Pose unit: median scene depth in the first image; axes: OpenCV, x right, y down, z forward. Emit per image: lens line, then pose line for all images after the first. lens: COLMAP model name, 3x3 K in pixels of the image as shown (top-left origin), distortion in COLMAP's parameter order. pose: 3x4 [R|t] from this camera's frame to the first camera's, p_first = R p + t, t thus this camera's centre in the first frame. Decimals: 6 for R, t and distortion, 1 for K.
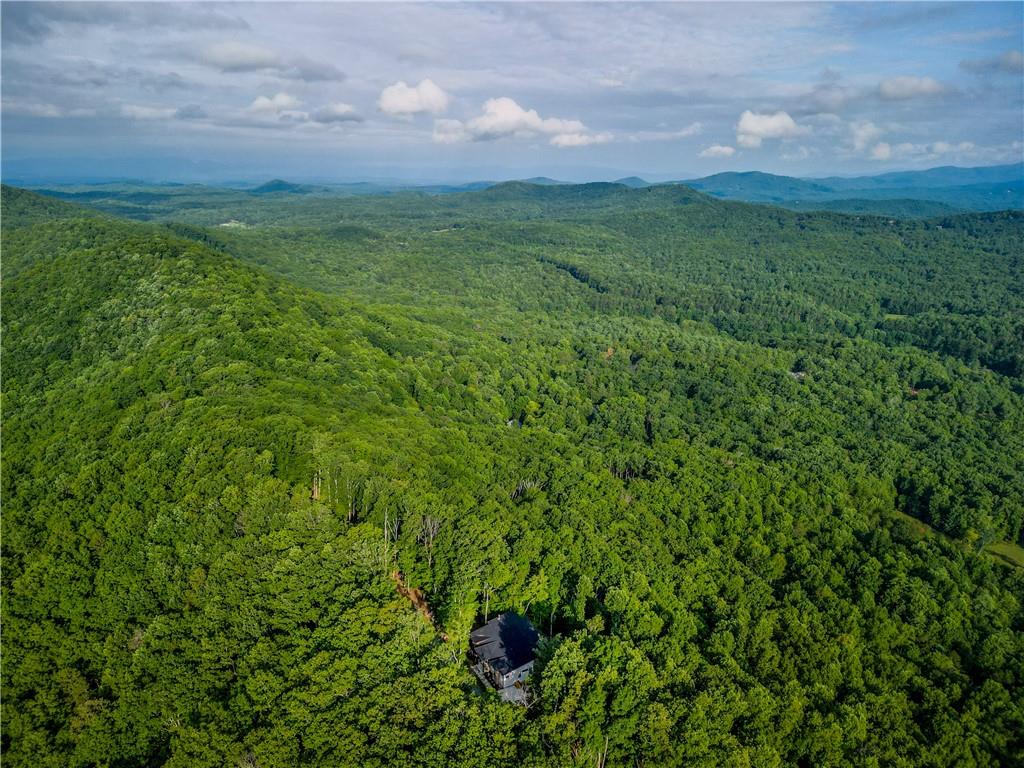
lens RADIAL K [[713.4, 0, 511.9], [0, 713.4, 382.9], [0, 0, 1]] dist [0.028808, 0.000630]
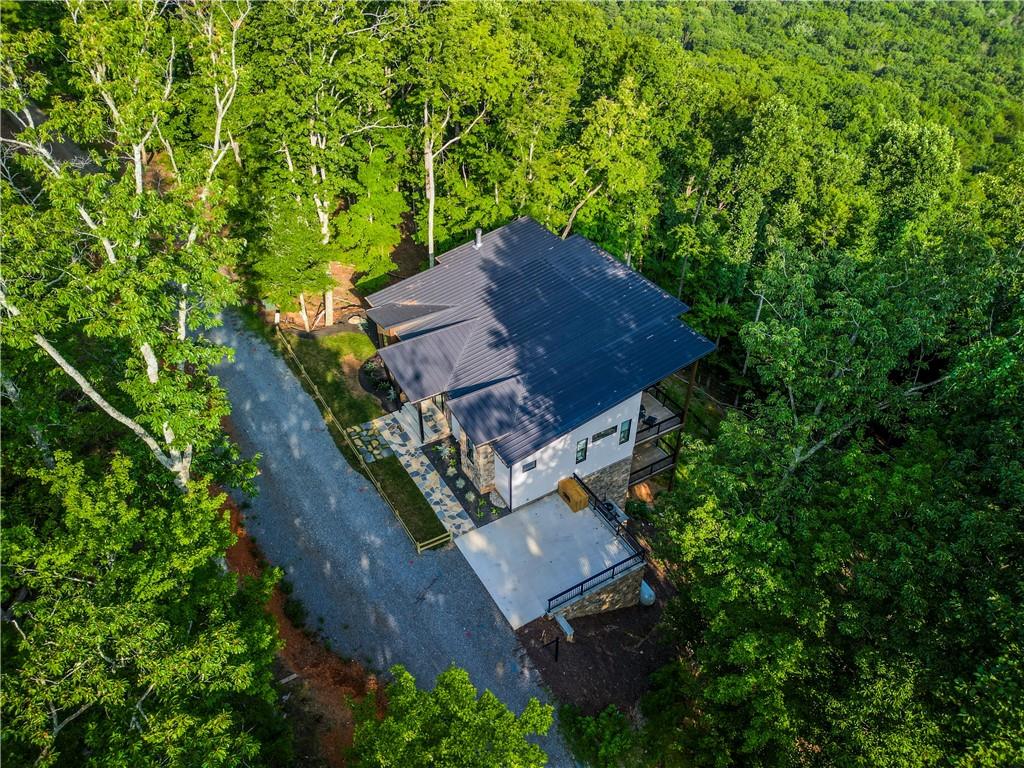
lens RADIAL K [[713.4, 0, 513.1], [0, 713.4, 384.1], [0, 0, 1]] dist [0.028808, 0.000630]
pose [[0.998948, -0.032504, 0.032359, -0.016266], [0.017874, 0.925633, 0.378000, 0.283654], [-0.042239, -0.377024, 0.925240, 0.752378]]
